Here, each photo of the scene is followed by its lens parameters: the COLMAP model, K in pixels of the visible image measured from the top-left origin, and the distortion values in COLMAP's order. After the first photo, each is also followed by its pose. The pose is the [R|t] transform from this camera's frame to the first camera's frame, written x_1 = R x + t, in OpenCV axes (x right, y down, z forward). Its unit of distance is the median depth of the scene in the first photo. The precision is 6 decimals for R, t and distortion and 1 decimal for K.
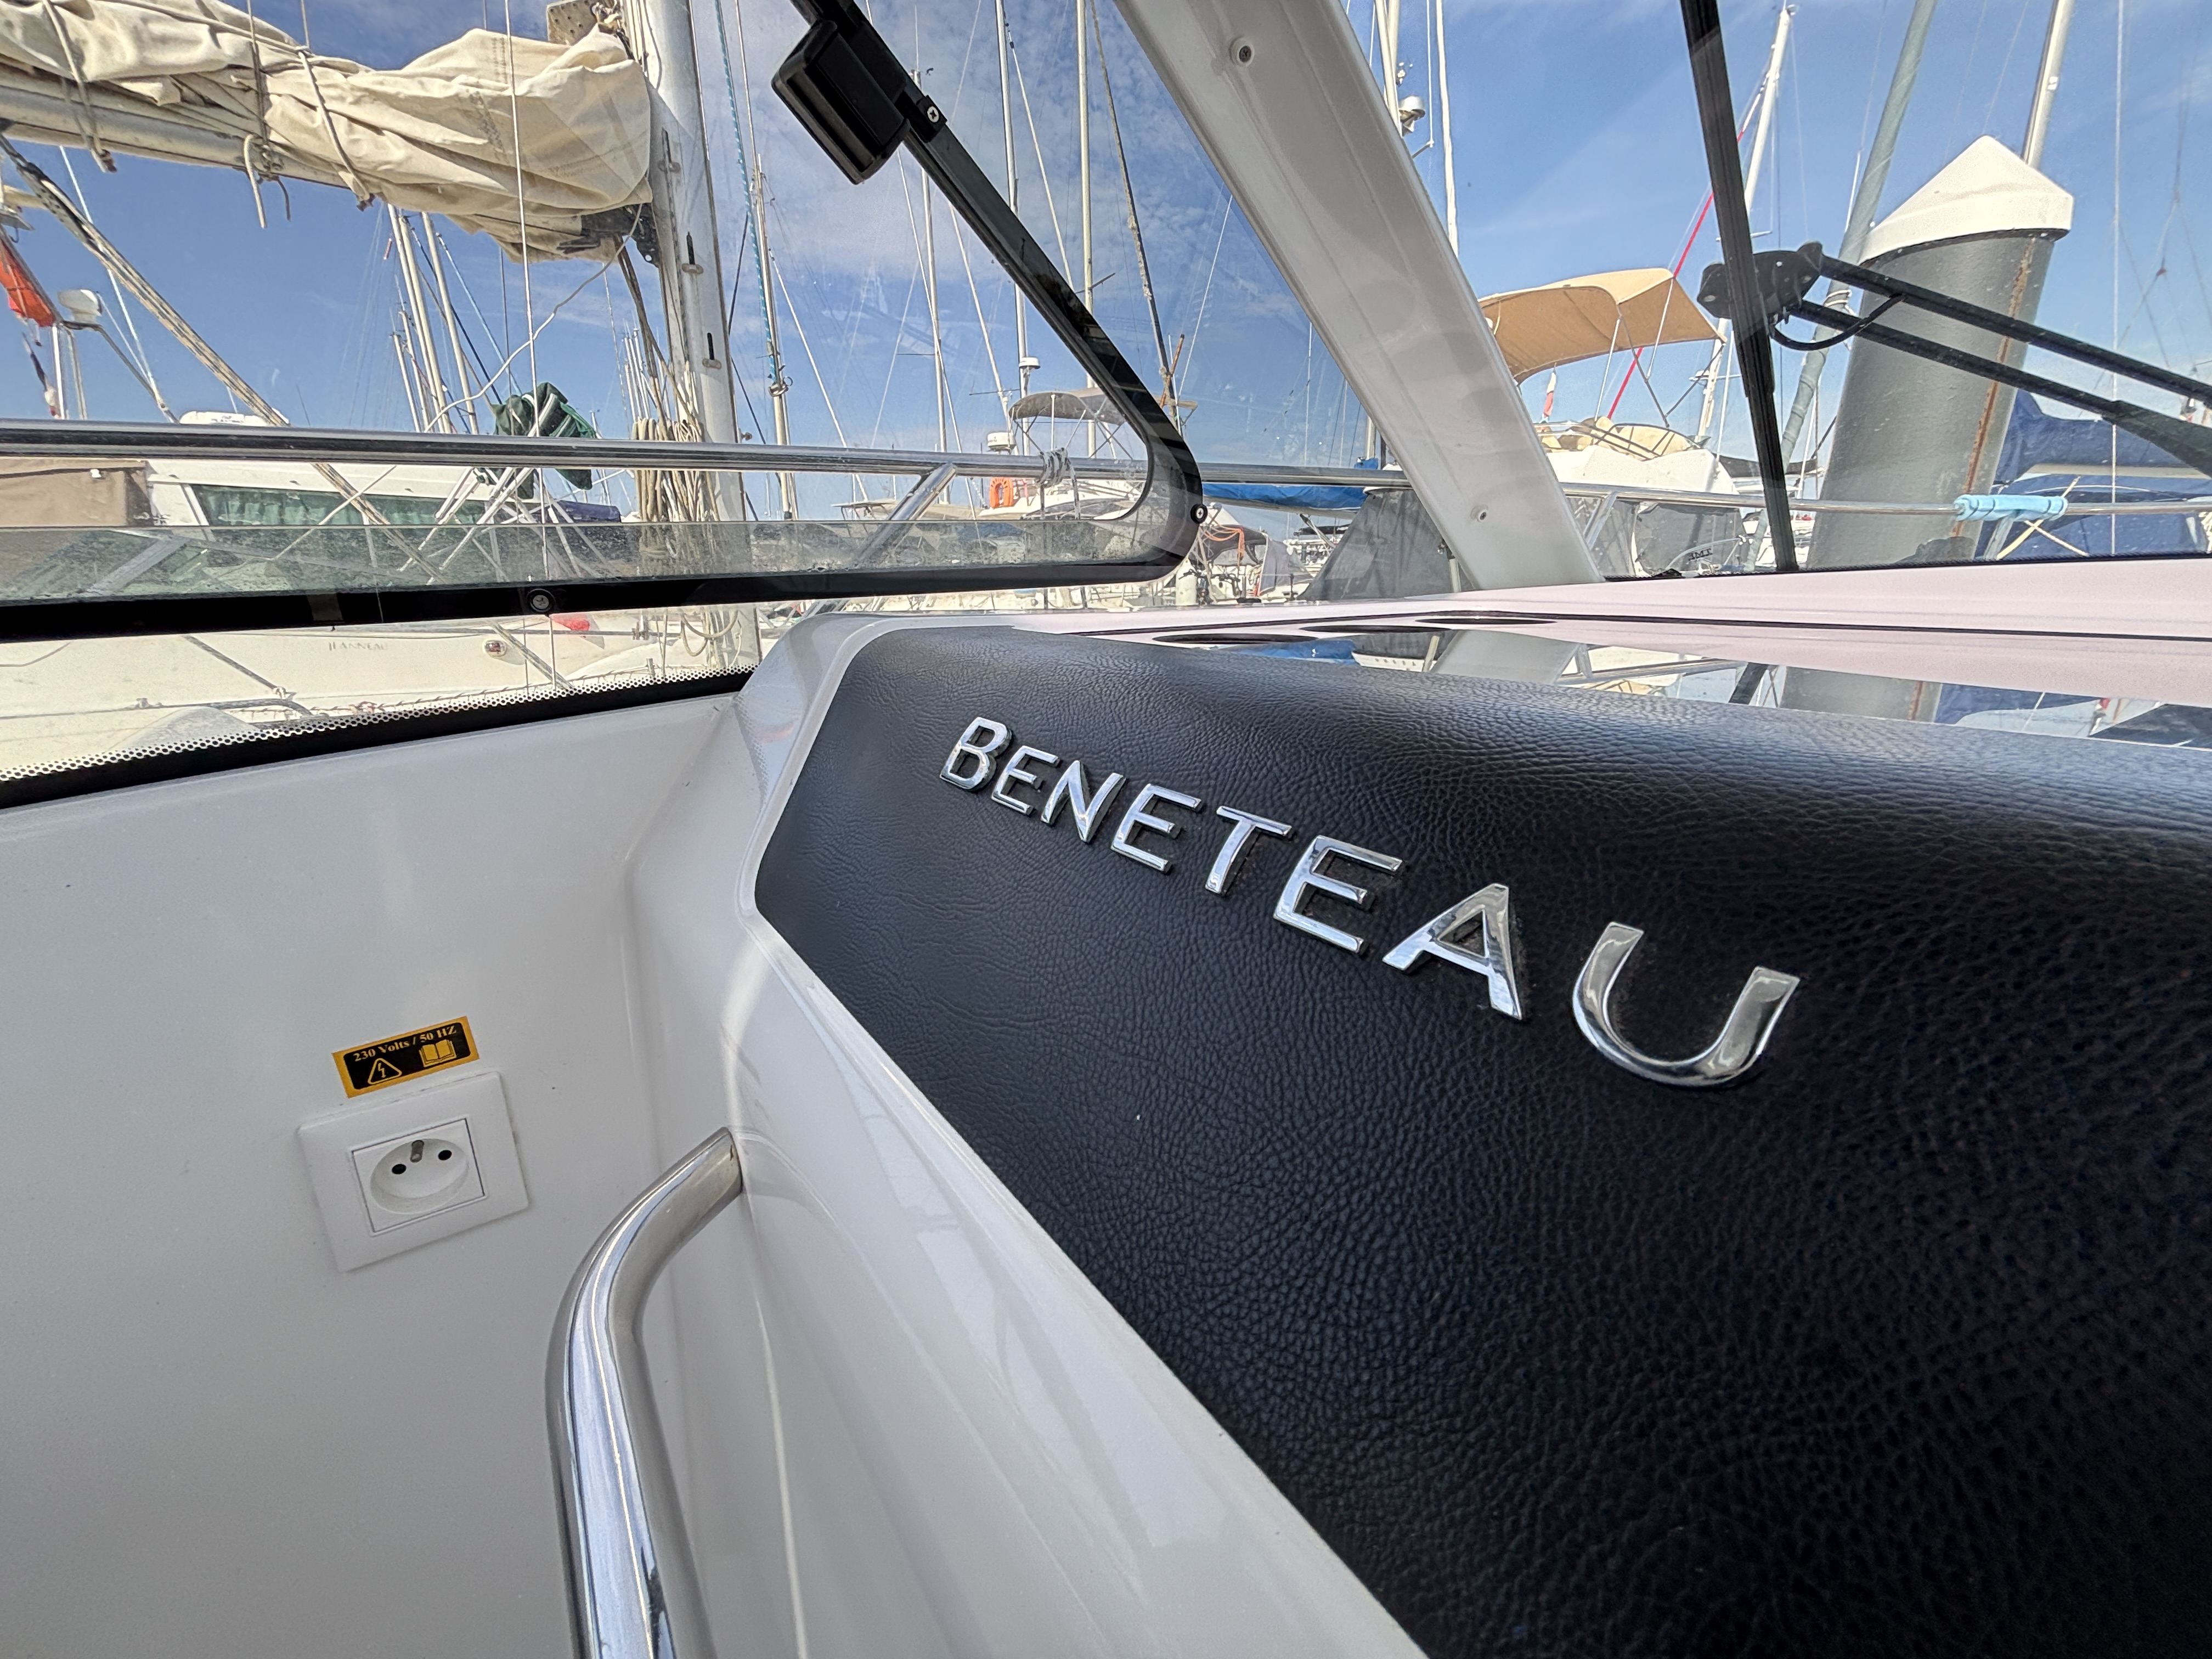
lens RADIAL K [[892.9, 0, 1090.1], [0, 892.9, 838.1], [0, 0, 1]] dist [-0.002268, 0.001944]
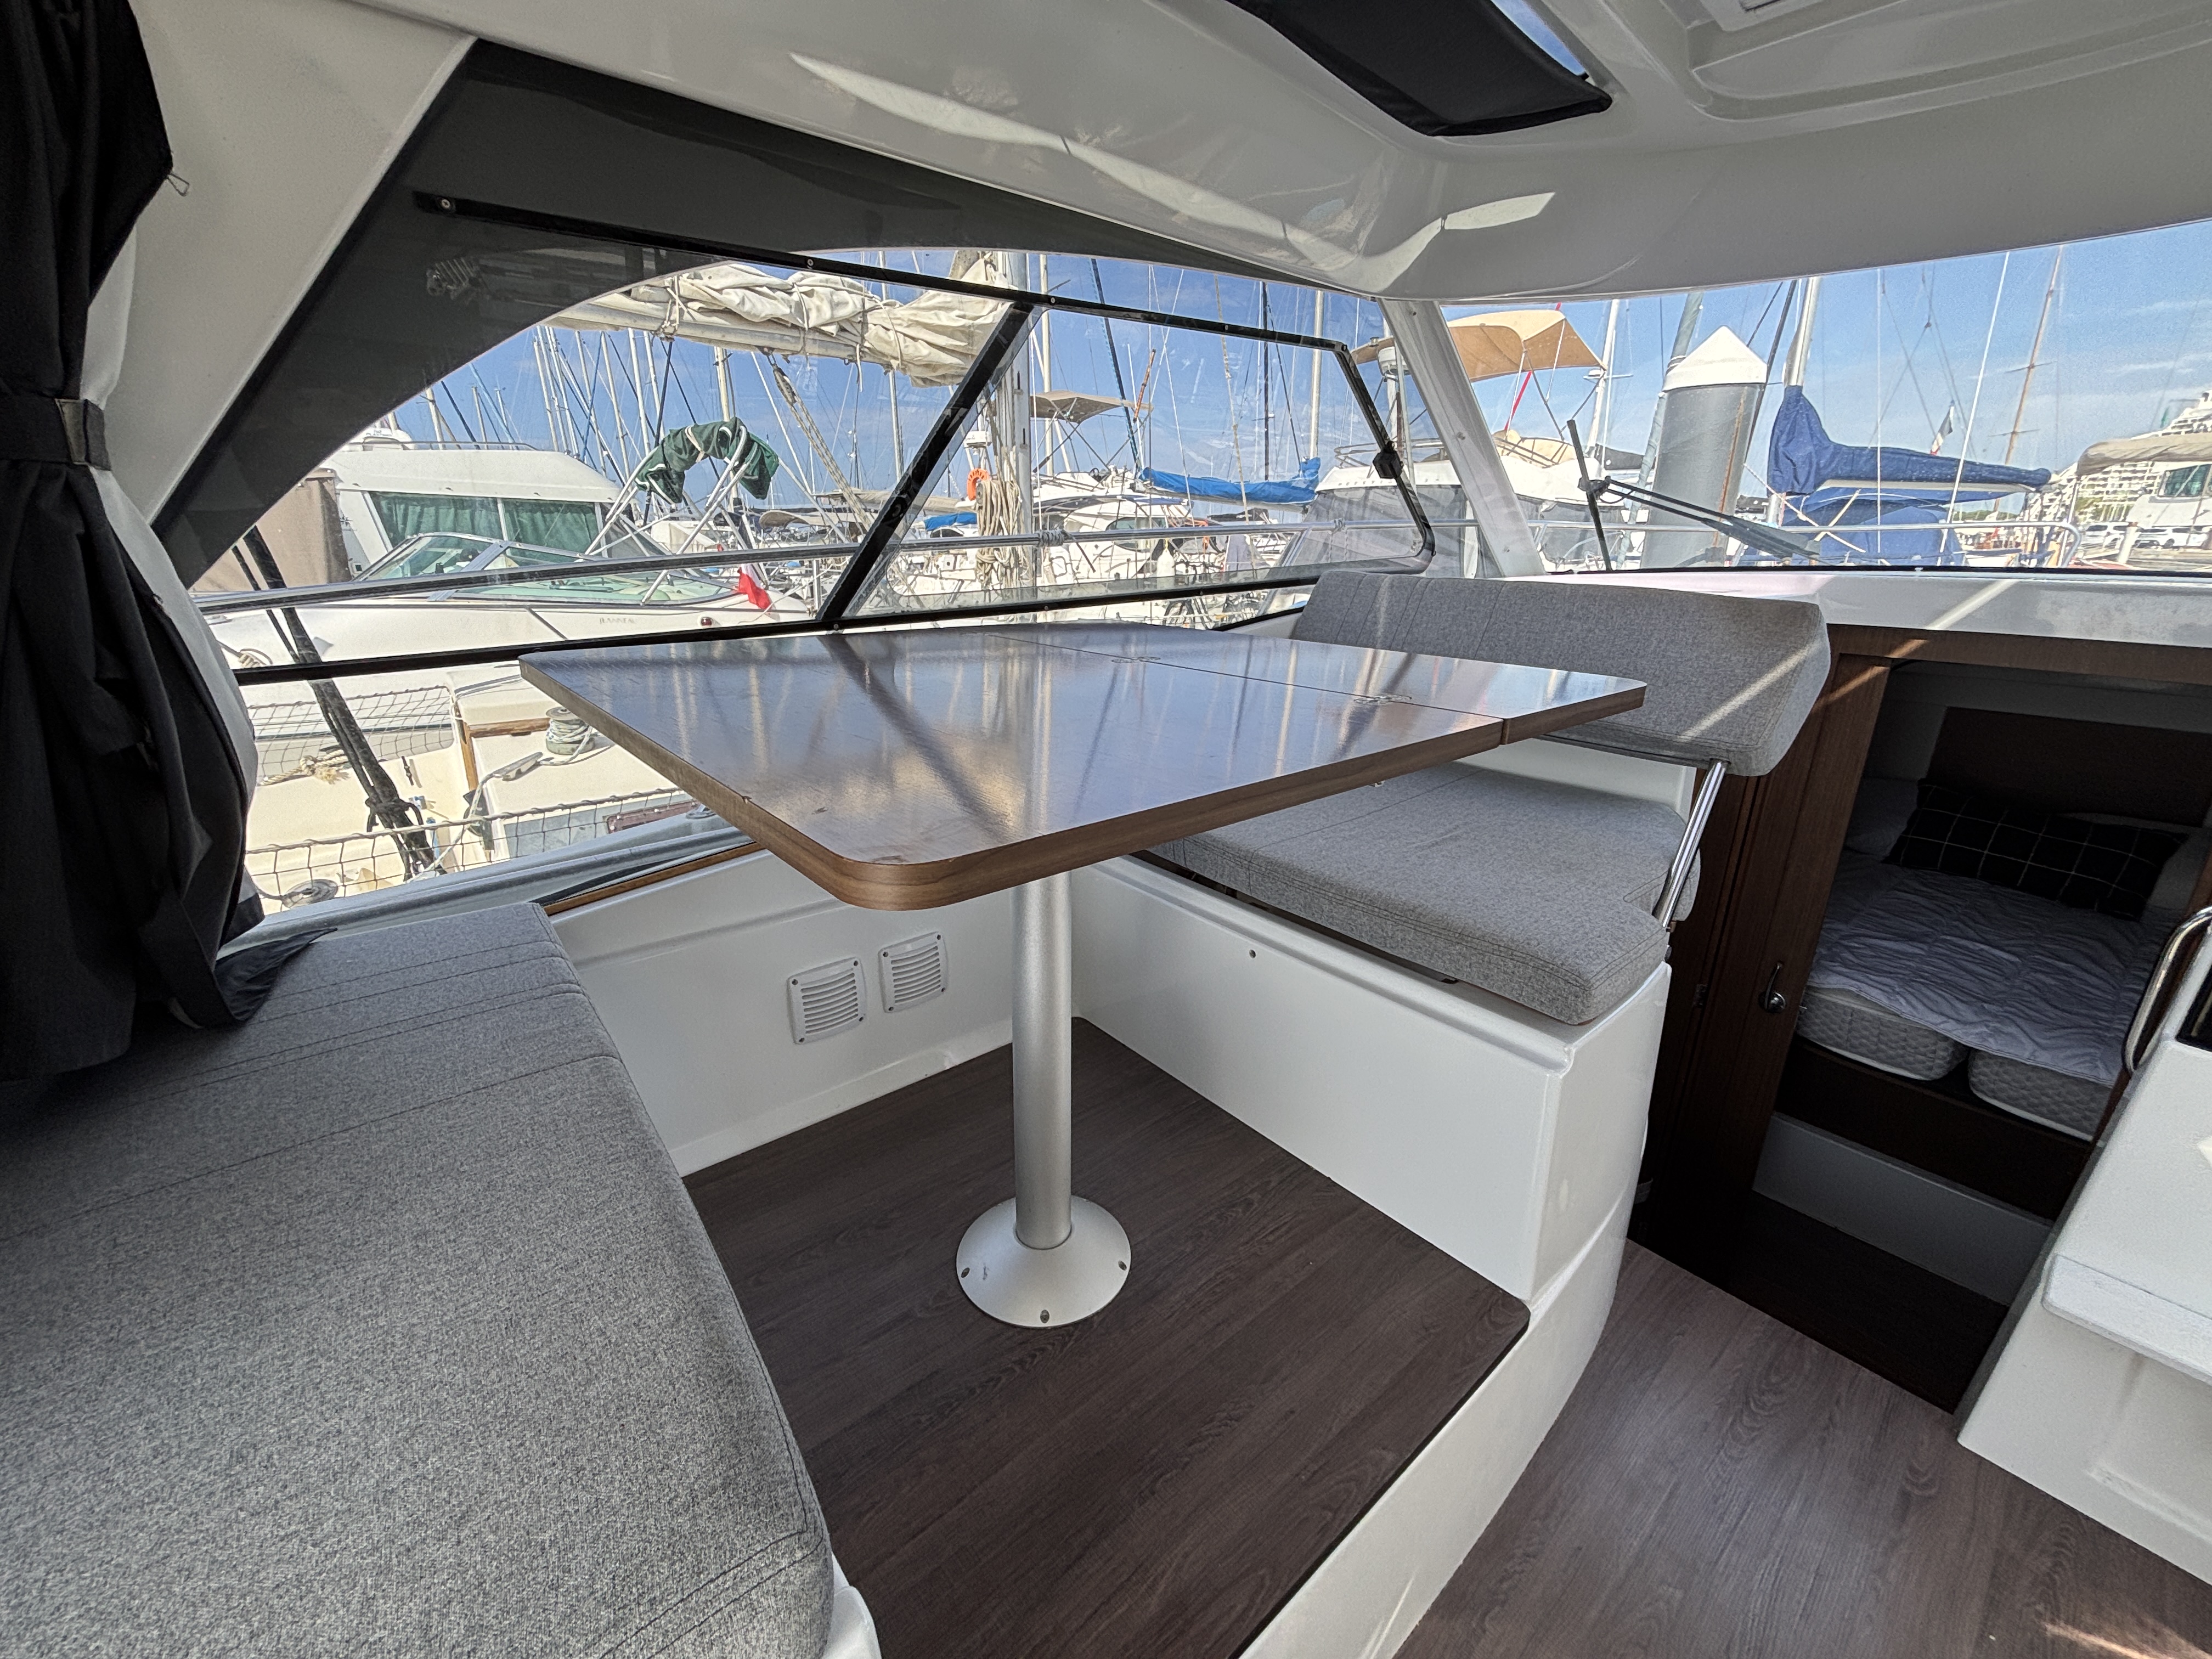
lens RADIAL K [[892.9, 0, 1098.6], [0, 892.9, 829.4], [0, 0, 1]] dist [-0.002268, 0.001944]
pose [[0.995967, -0.026441, 0.085733, -0.612717], [0.025819, 0.999632, 0.008352, 0.255275], [-0.085922, -0.006105, 0.996283, -0.962145]]
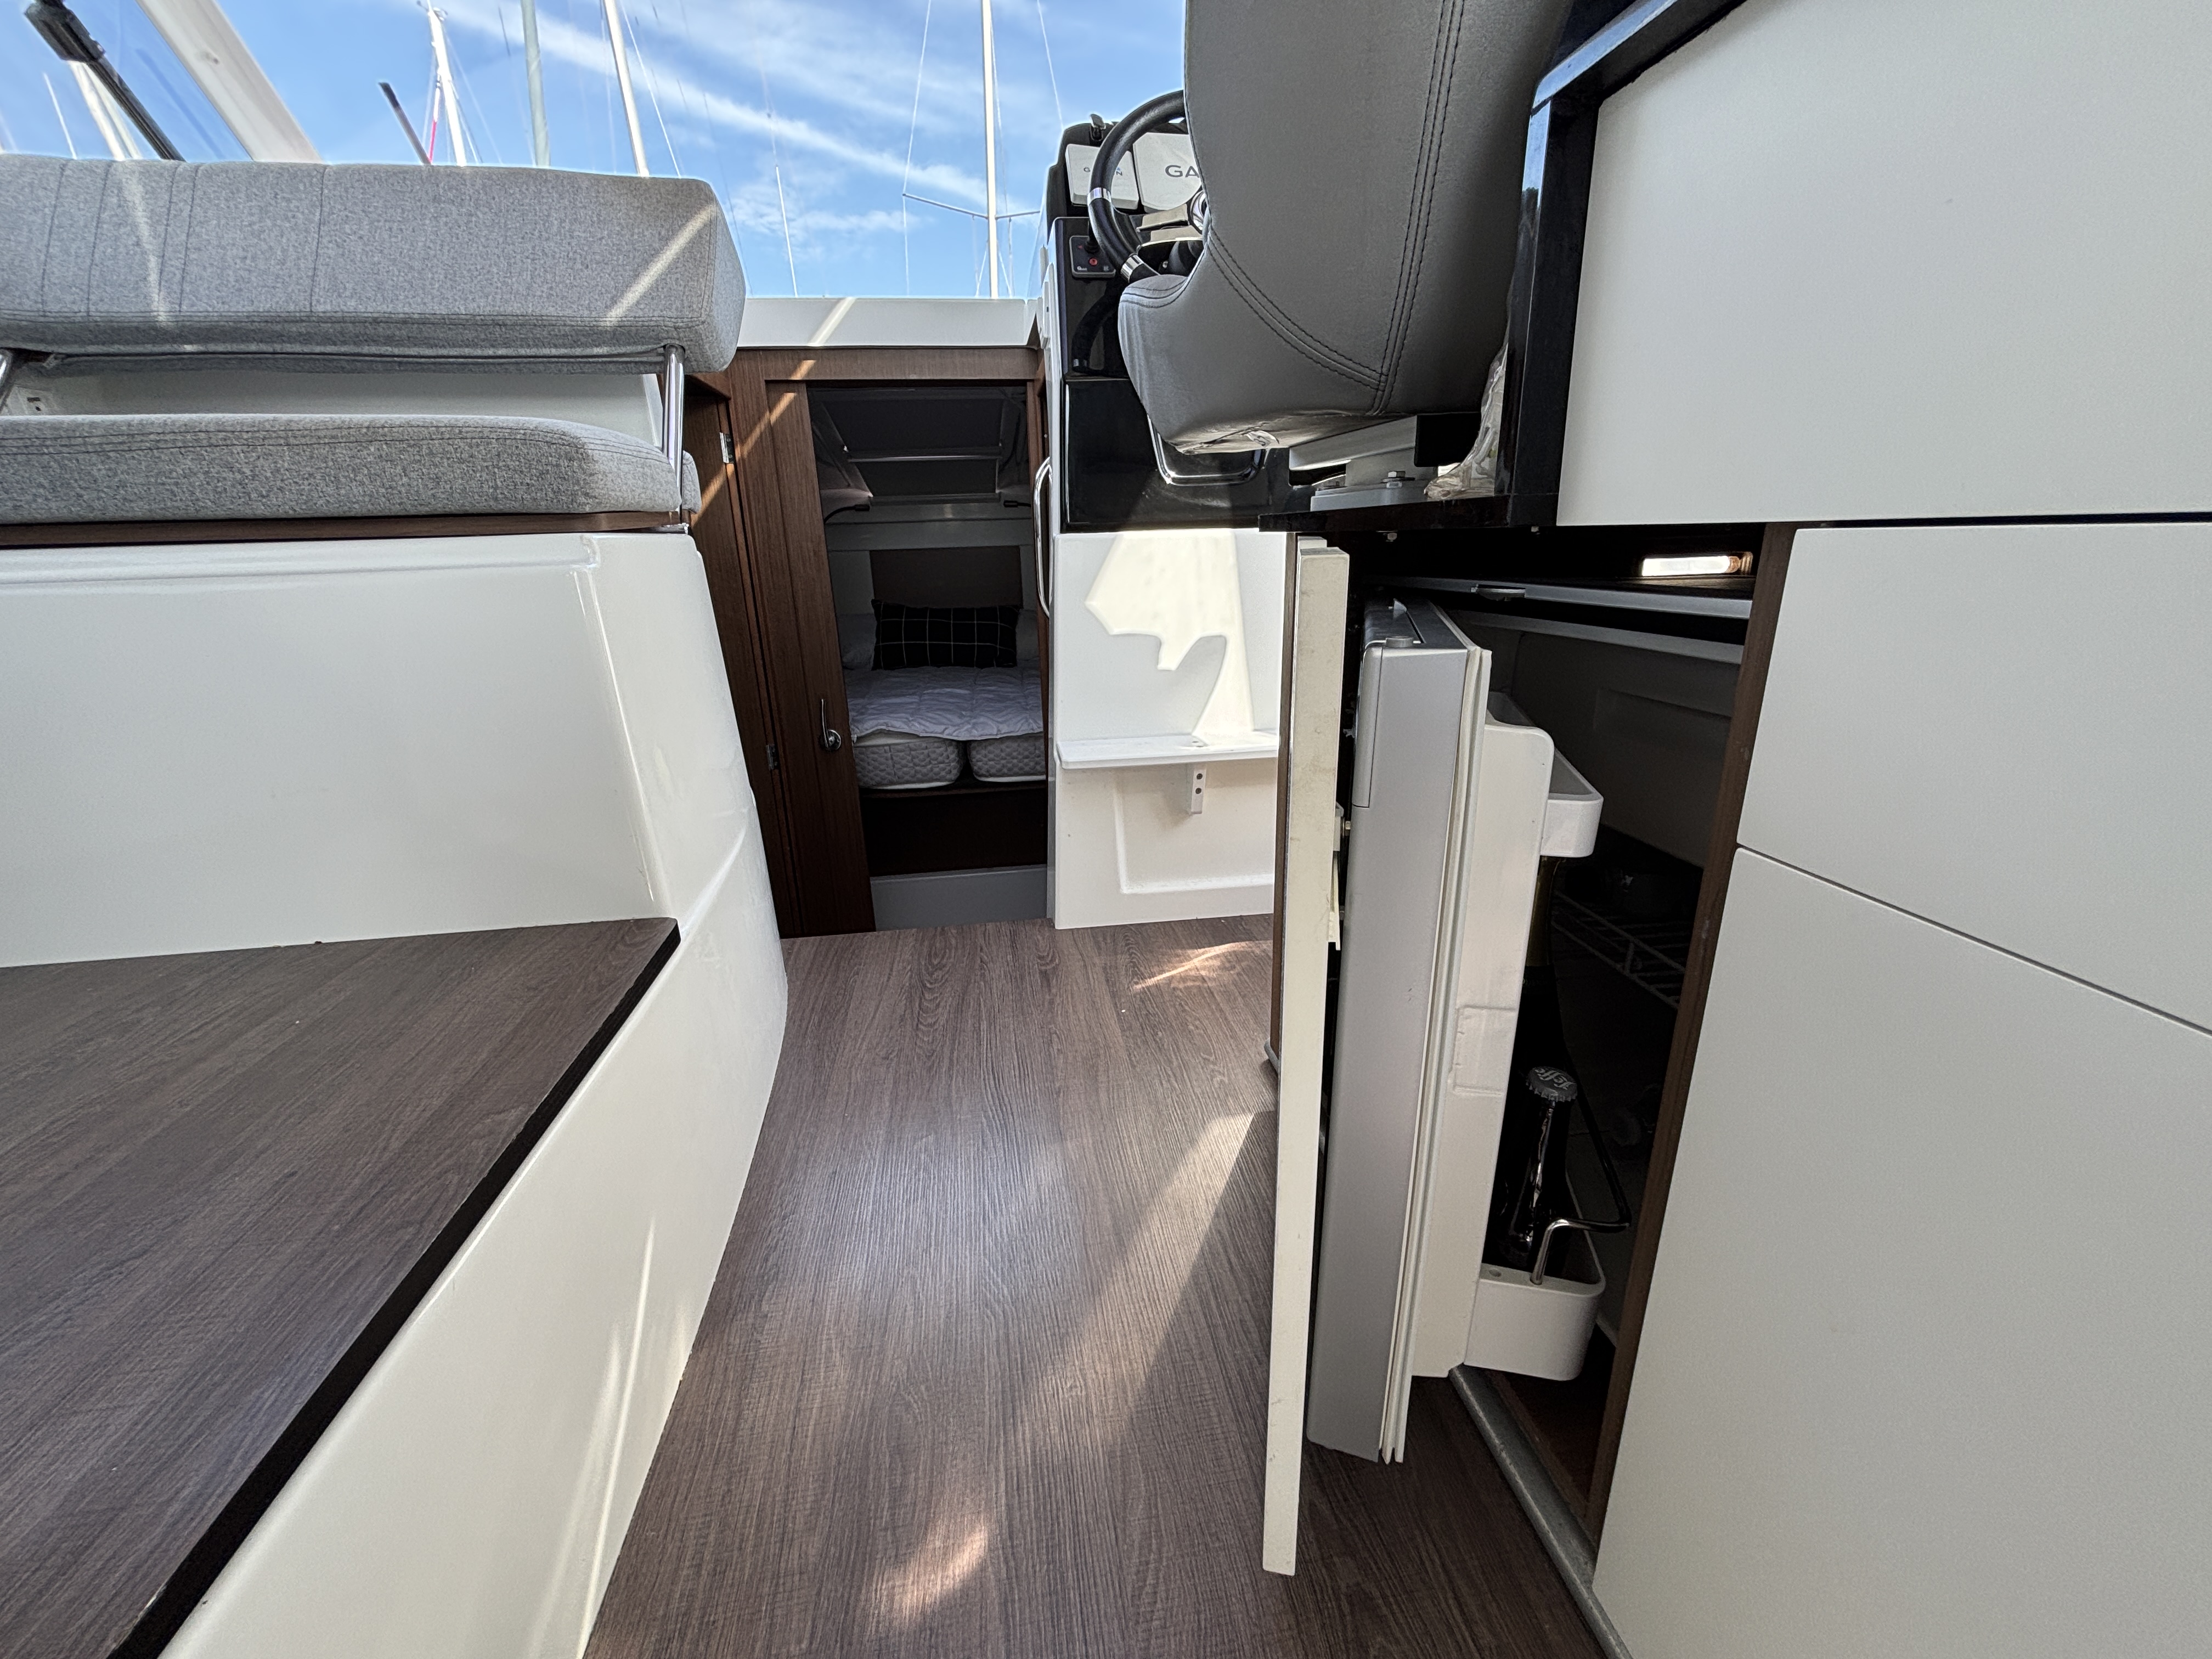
lens RADIAL K [[892.9, 0, 1105.3], [0, 892.9, 822.4], [0, 0, 1]] dist [-0.002268, 0.001944]
pose [[0.450281, -0.287002, 0.845504, -0.539622], [0.299465, 0.940628, 0.159809, 0.575290], [-0.841170, 0.181240, 0.509495, -0.788468]]
